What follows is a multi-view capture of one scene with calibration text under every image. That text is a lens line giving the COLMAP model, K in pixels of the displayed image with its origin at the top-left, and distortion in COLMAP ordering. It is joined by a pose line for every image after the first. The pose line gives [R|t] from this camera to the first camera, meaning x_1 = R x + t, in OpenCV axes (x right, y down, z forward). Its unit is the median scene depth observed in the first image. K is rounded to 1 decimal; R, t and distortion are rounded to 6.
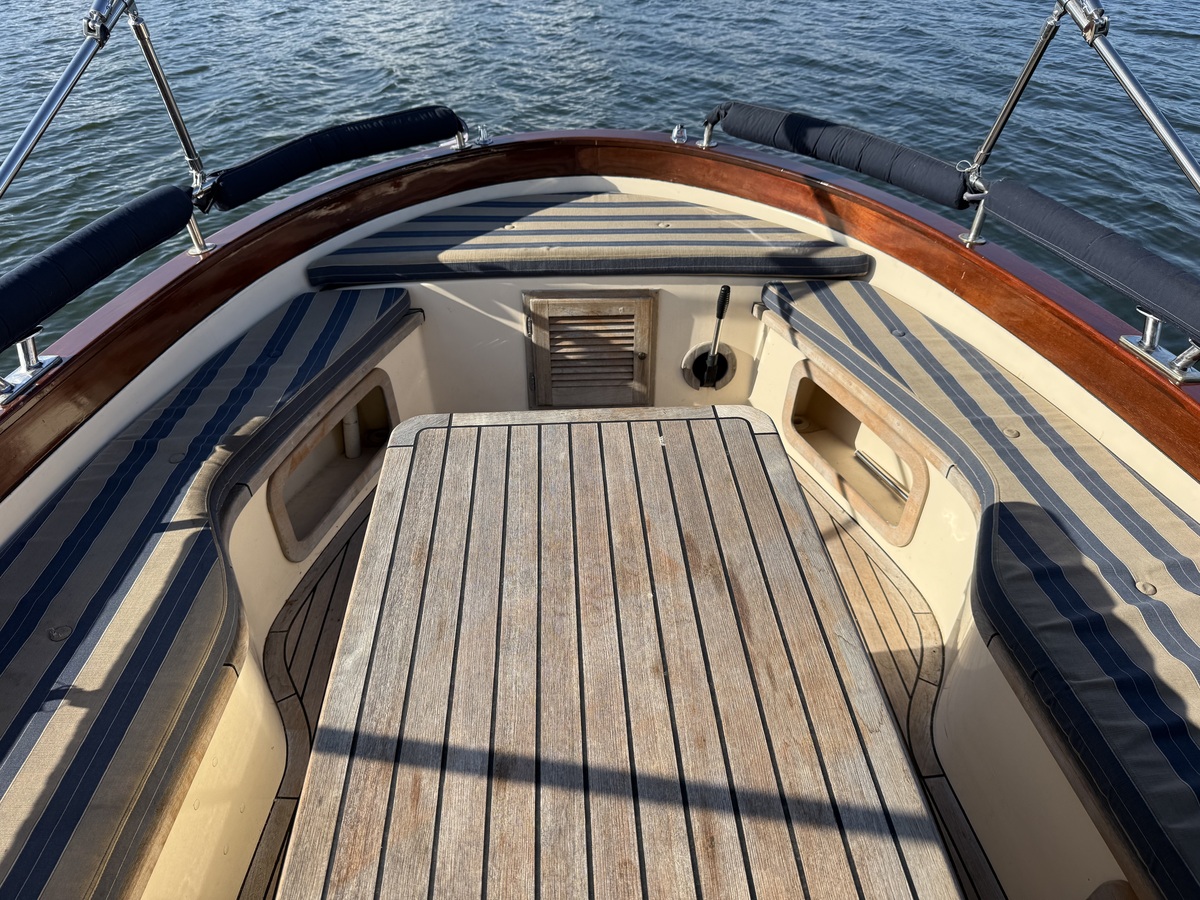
lens RADIAL K [[848.5, 0, 602.1], [0, 848.5, 458.4], [0, 0, 1]] dist [0.124116, -0.197861]
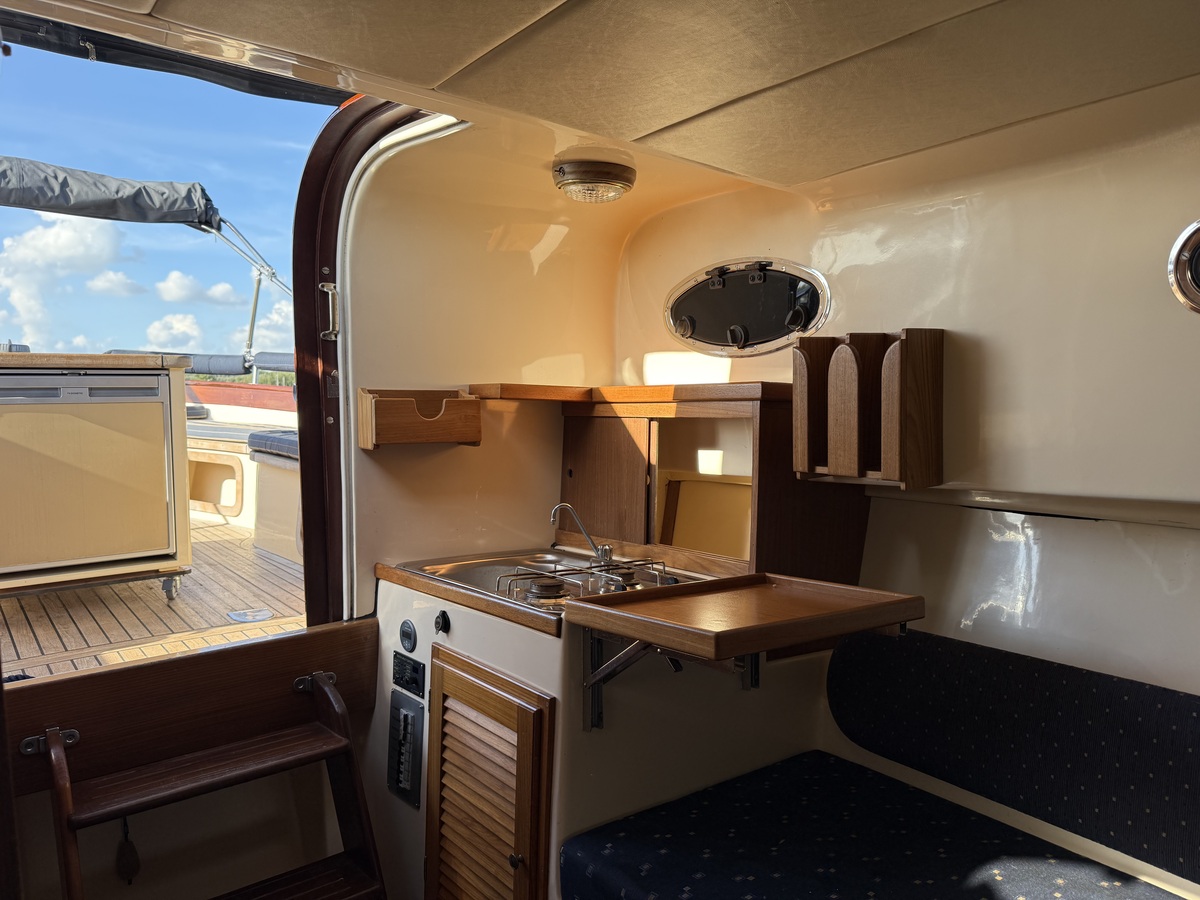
lens RADIAL K [[862.3, 0, 595.2], [0, 862.3, 449.4], [0, 0, 1]] dist [0.022157, -0.009443]
pose [[0.813469, -0.040832, 0.580173, -0.110144], [0.332138, 0.851490, -0.405769, 1.126708], [-0.477443, 0.522779, 0.706223, -0.833655]]
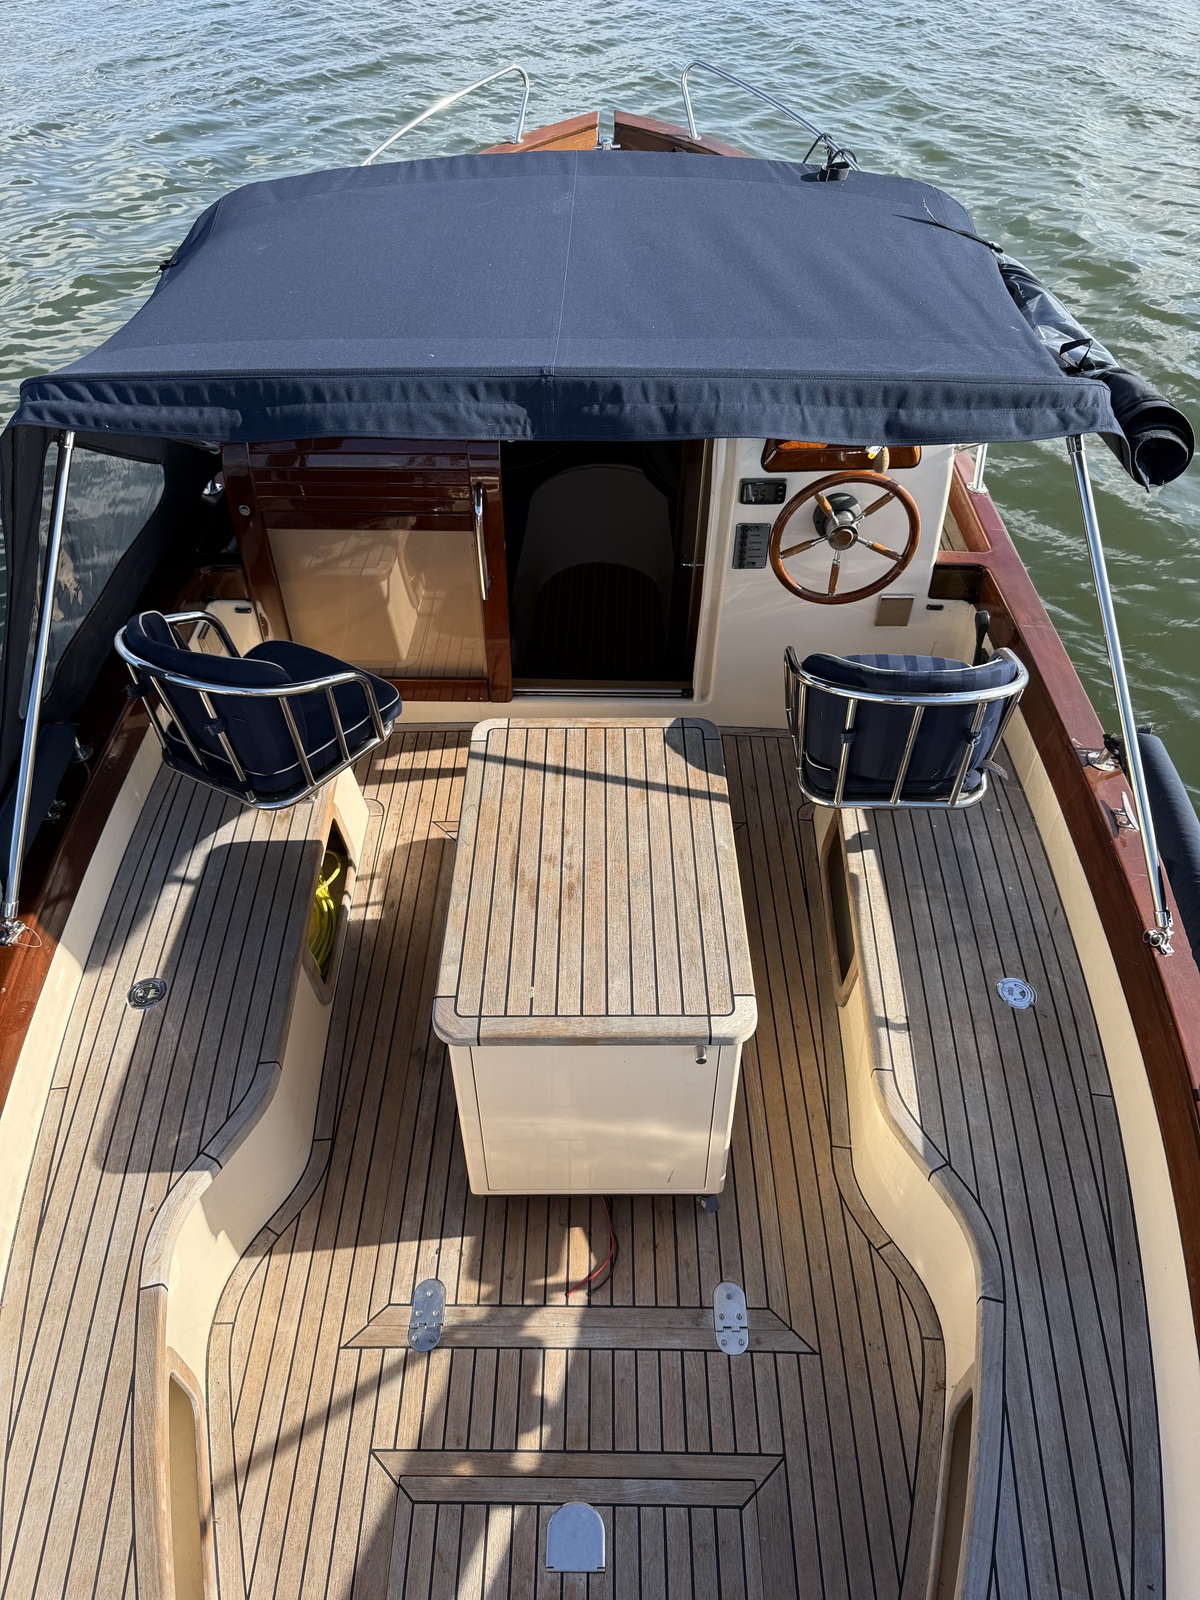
lens RADIAL K [[1131.3, 0, 606.1], [0, 1131.3, 804.2], [0, 0, 1]] dist [0.124116, -0.197861]
pose [[-0.998302, -0.031022, 0.049313, -0.078372], [0.043012, 0.178461, 0.983006, -1.202230], [-0.039295, 0.983458, -0.176824, 0.723373]]
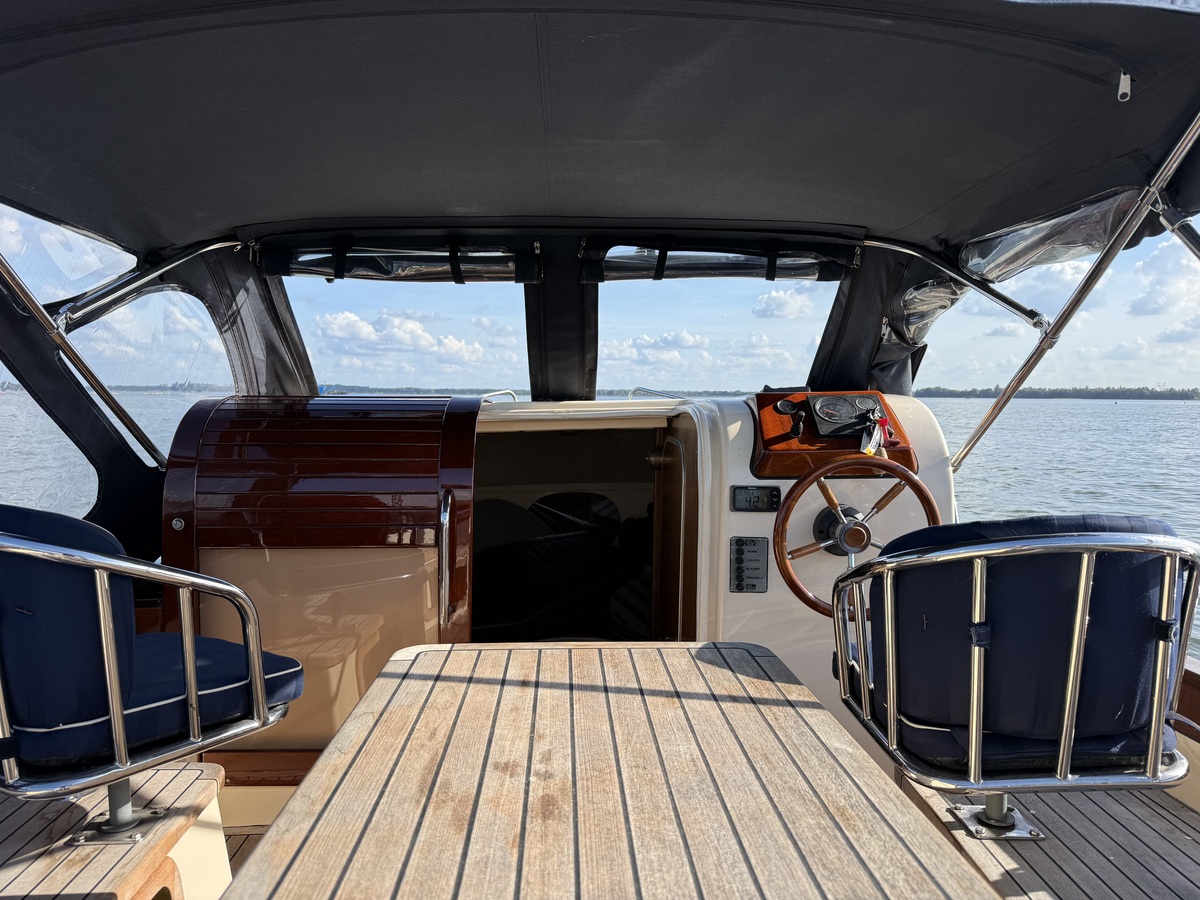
lens RADIAL K [[841.2, 0, 597.8], [0, 841.2, 452.9], [0, 0, 1]] dist [0.092171, -0.150208]
pose [[-0.999806, 0.007924, 0.018047, -0.013663], [0.017556, 0.774225, 0.632667, -0.347705], [-0.008959, 0.632861, -0.774214, 0.820309]]
